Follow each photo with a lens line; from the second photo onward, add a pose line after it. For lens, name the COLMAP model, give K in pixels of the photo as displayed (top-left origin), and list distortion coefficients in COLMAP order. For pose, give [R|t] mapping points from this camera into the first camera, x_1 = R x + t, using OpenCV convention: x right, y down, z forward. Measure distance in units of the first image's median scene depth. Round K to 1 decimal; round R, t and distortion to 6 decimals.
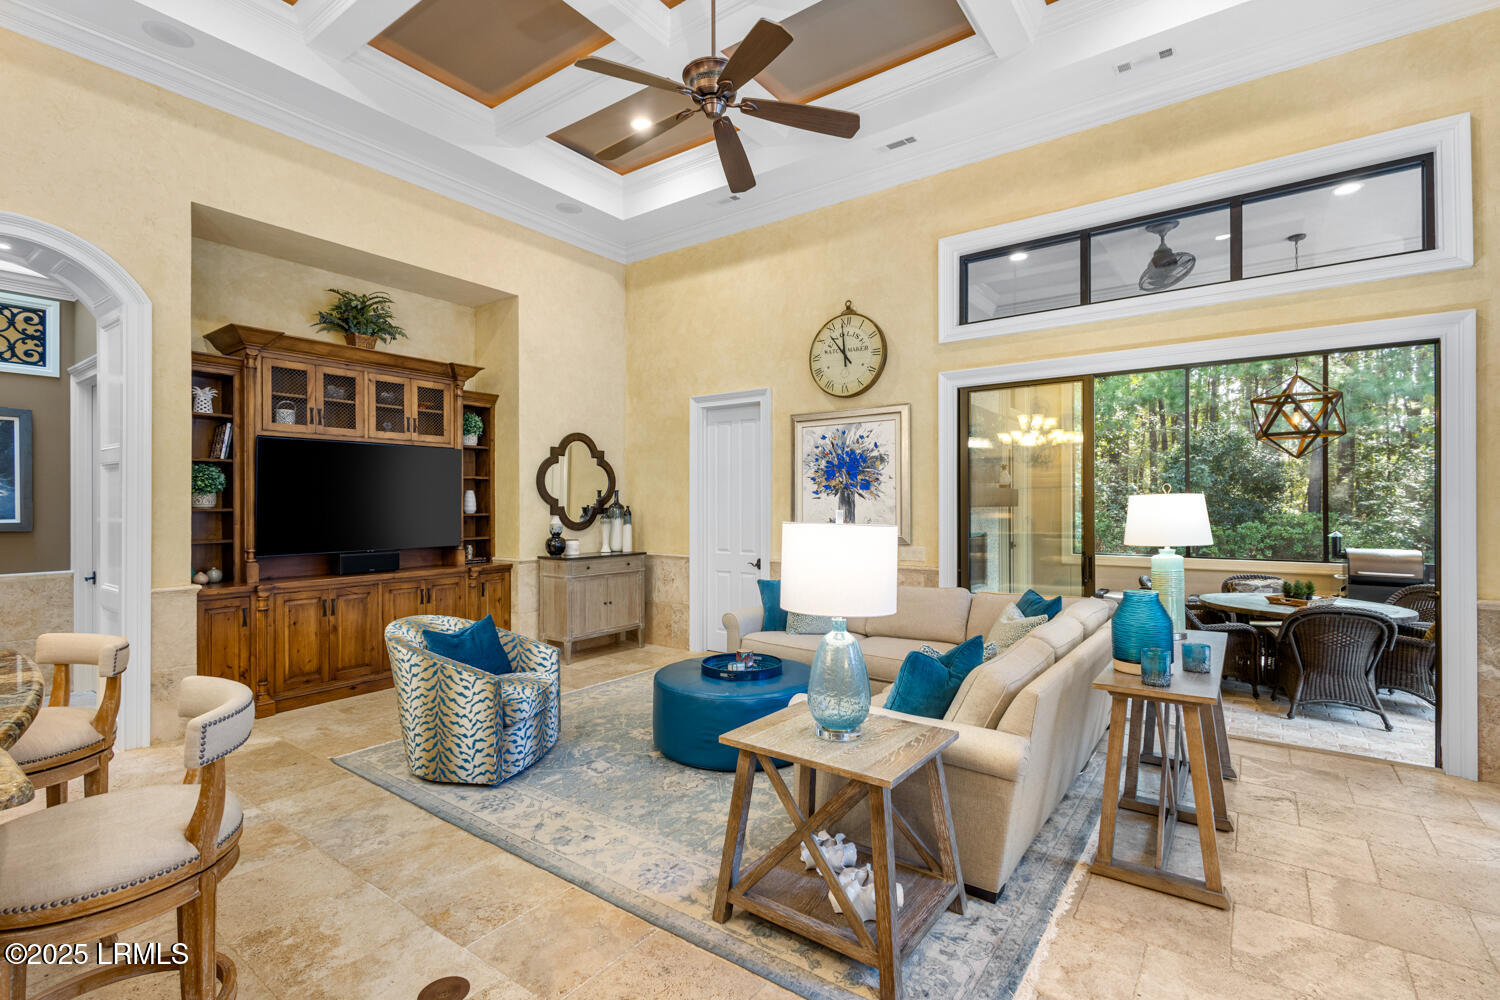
lens RADIAL K [[689.4, 0, 750.8], [0, 689.4, 499.7], [0, 0, 1]] dist [0.007775, -0.002370]
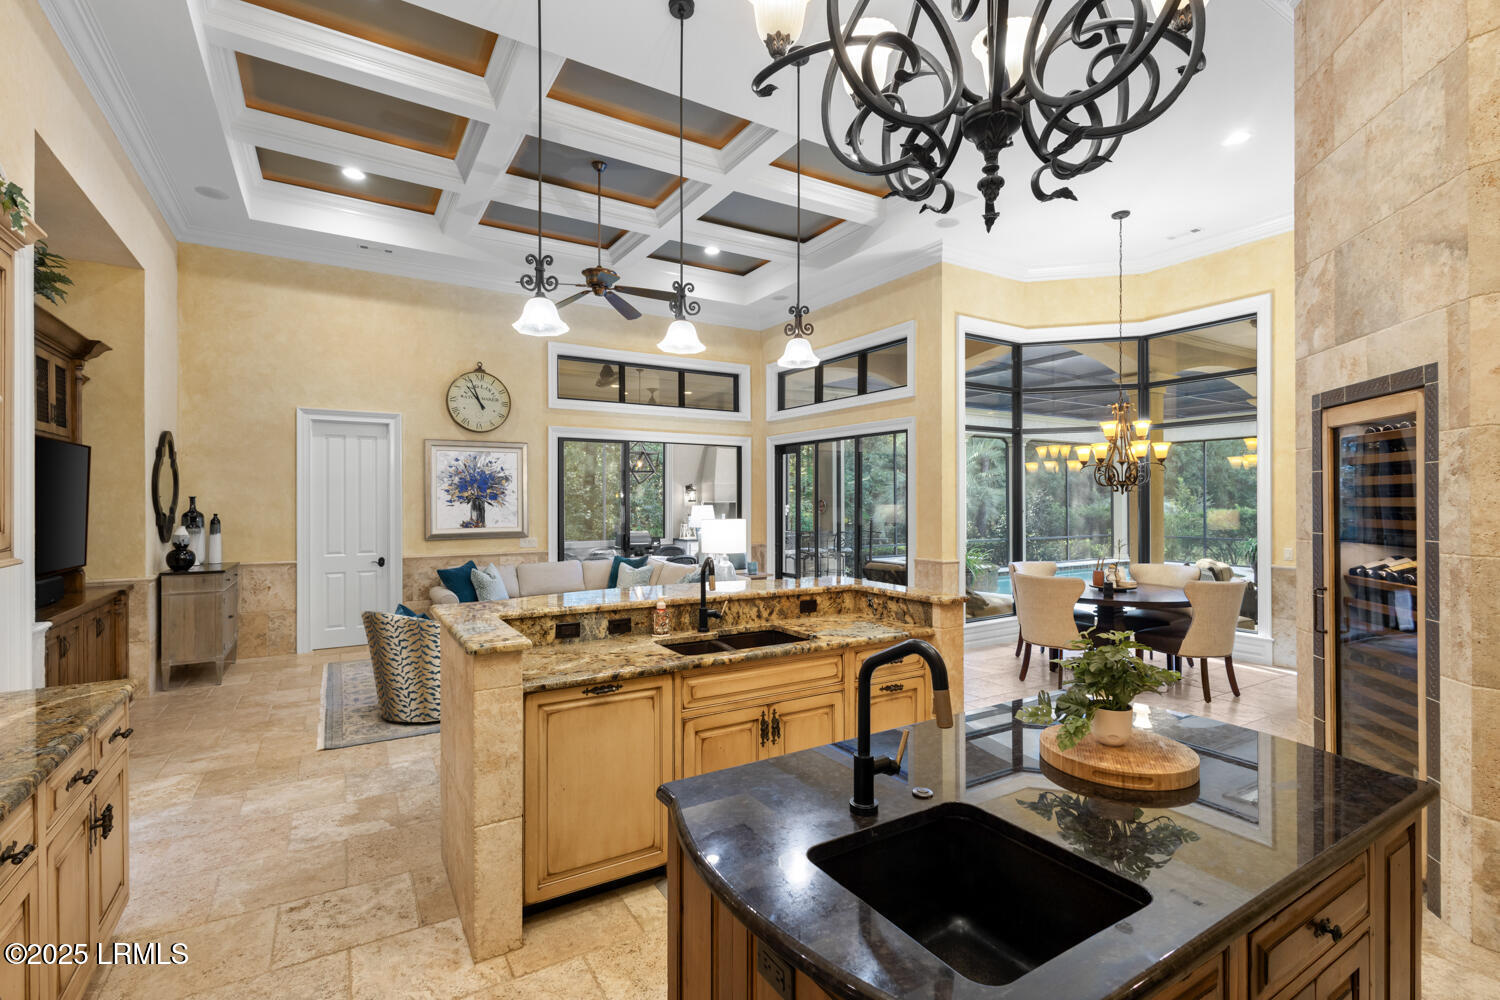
lens RADIAL K [[689.4, 0, 751.5], [0, 689.4, 500.4], [0, 0, 1]] dist [0.007775, -0.002370]
pose [[0.381739, 0.003343, 0.924264, -0.944999], [-0.004919, 0.999987, -0.001585, -0.013775], [-0.924257, -0.003941, 0.381750, -0.029111]]
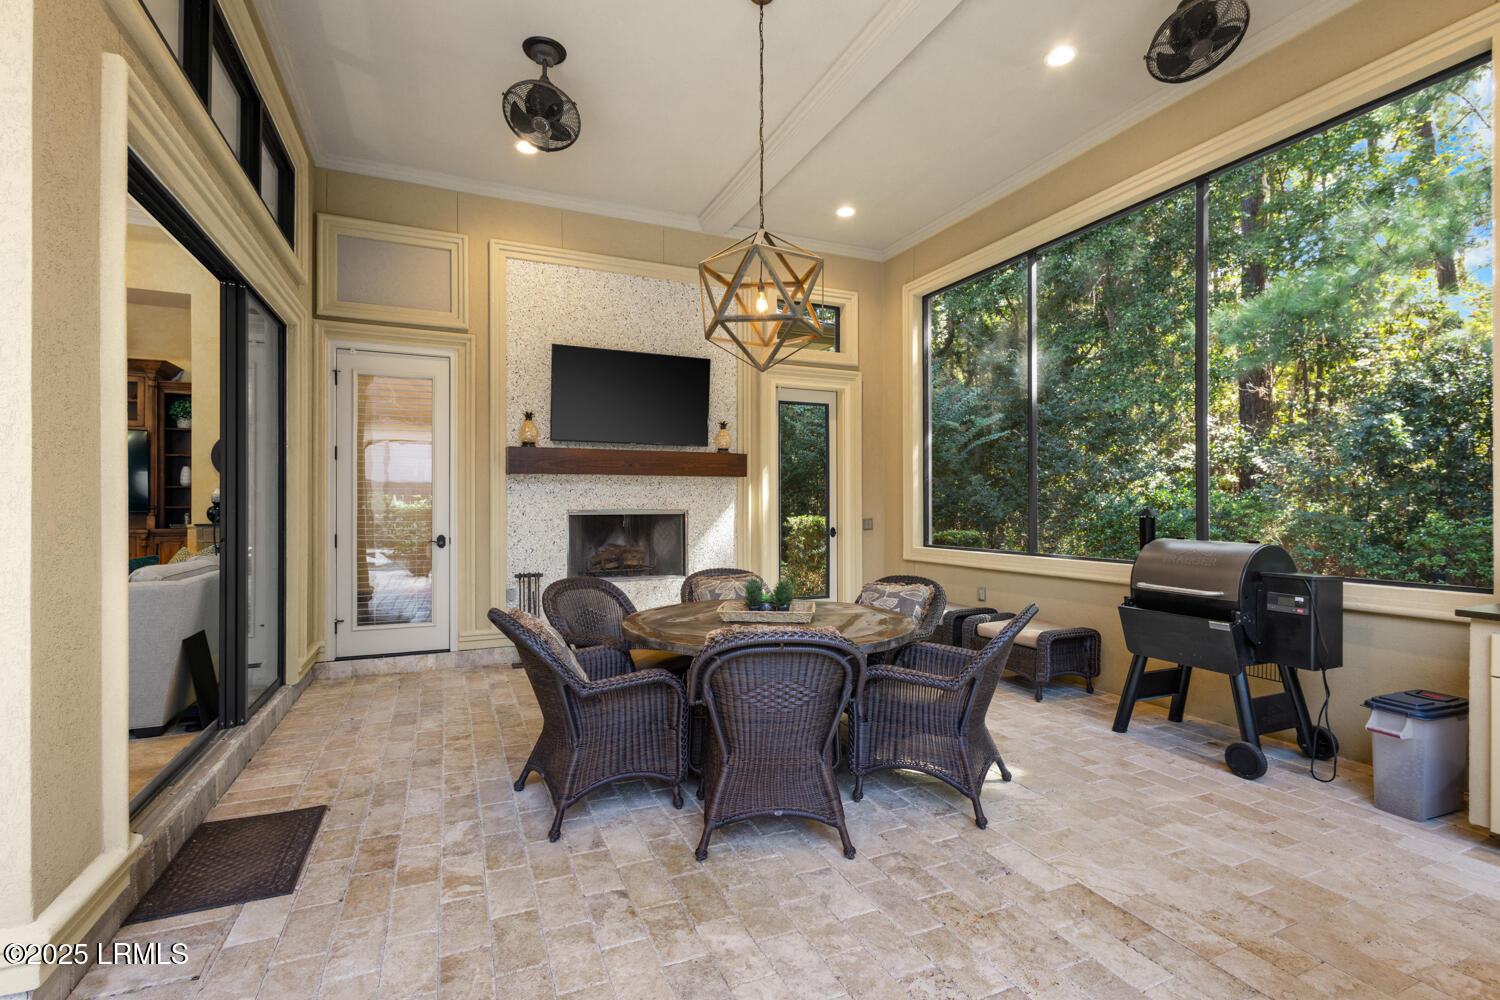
lens RADIAL K [[689.4, 0, 757.5], [0, 689.4, 496.9], [0, 0, 1]] dist [0.007775, -0.002370]
pose [[0.877460, 0.005901, -0.479614, 1.139910], [-0.006034, 0.999981, 0.001265, 0.053742], [0.479612, 0.001784, 0.877479, 0.516346]]
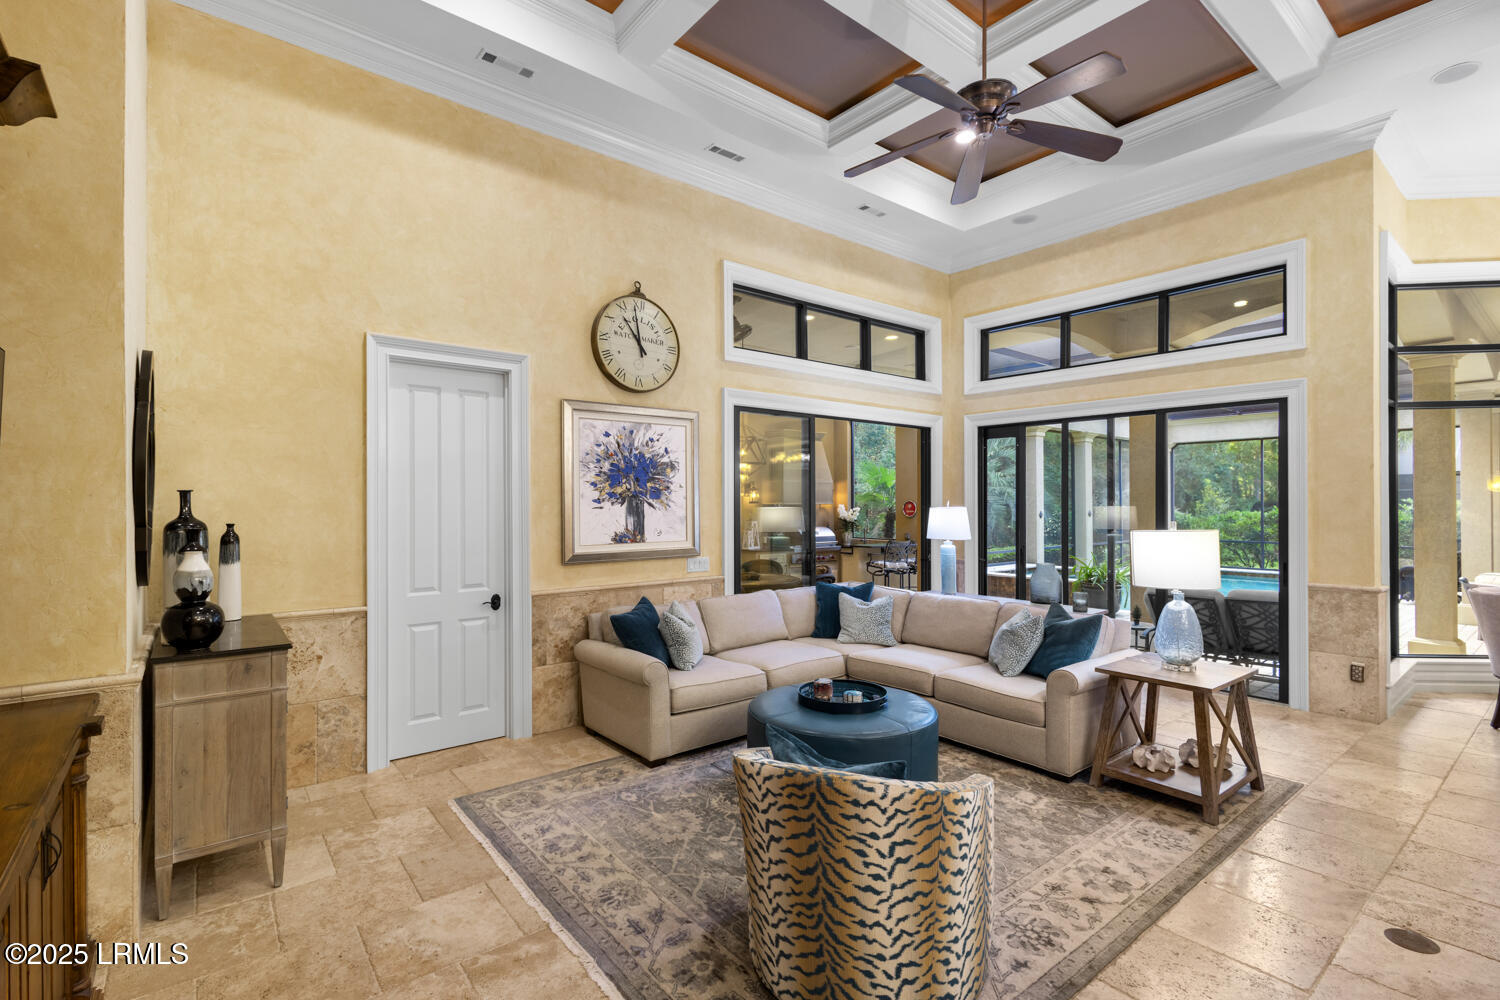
lens RADIAL K [[689.4, 0, 749.6], [0, 689.4, 503.0], [0, 0, 1]] dist [0.007775, -0.002370]
pose [[0.257753, 0.003840, 0.966203, -0.680238], [-0.004569, 0.999986, -0.002756, -0.007020], [-0.966200, -0.003704, 0.257767, 0.651255]]
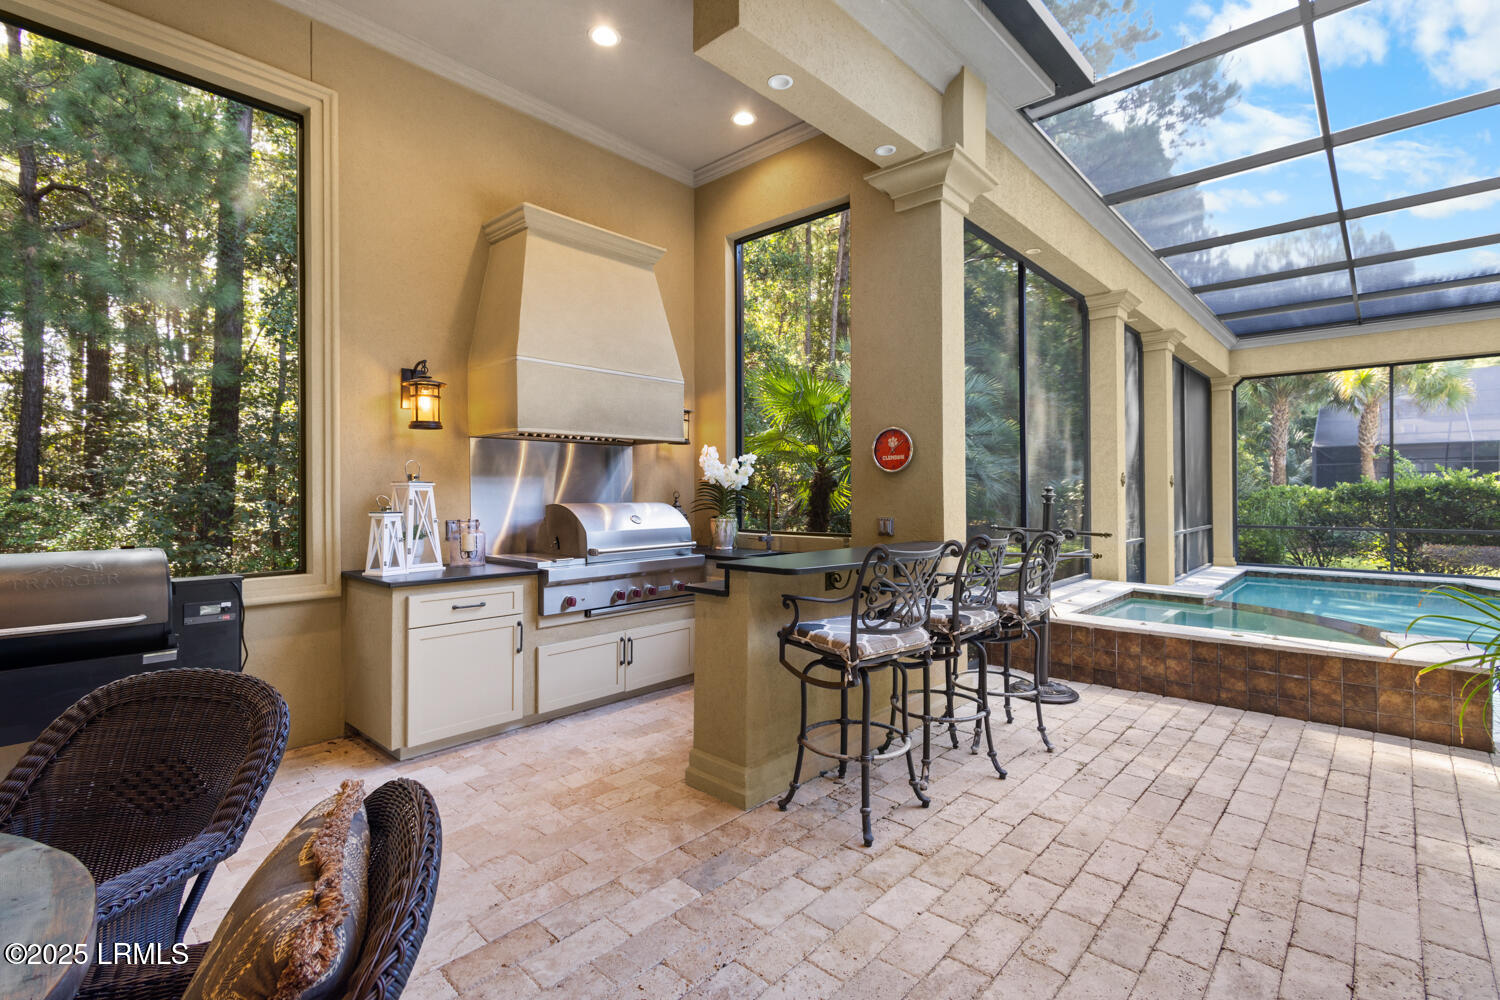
lens RADIAL K [[689.4, 0, 754.4], [0, 689.4, 488.8], [0, 0, 1]] dist [0.007775, -0.002370]
pose [[0.114110, 0.012664, 0.993387, 0.780875], [0.000712, 0.999917, -0.012829, 0.057723], [-0.993468, 0.002171, 0.114092, 0.792298]]
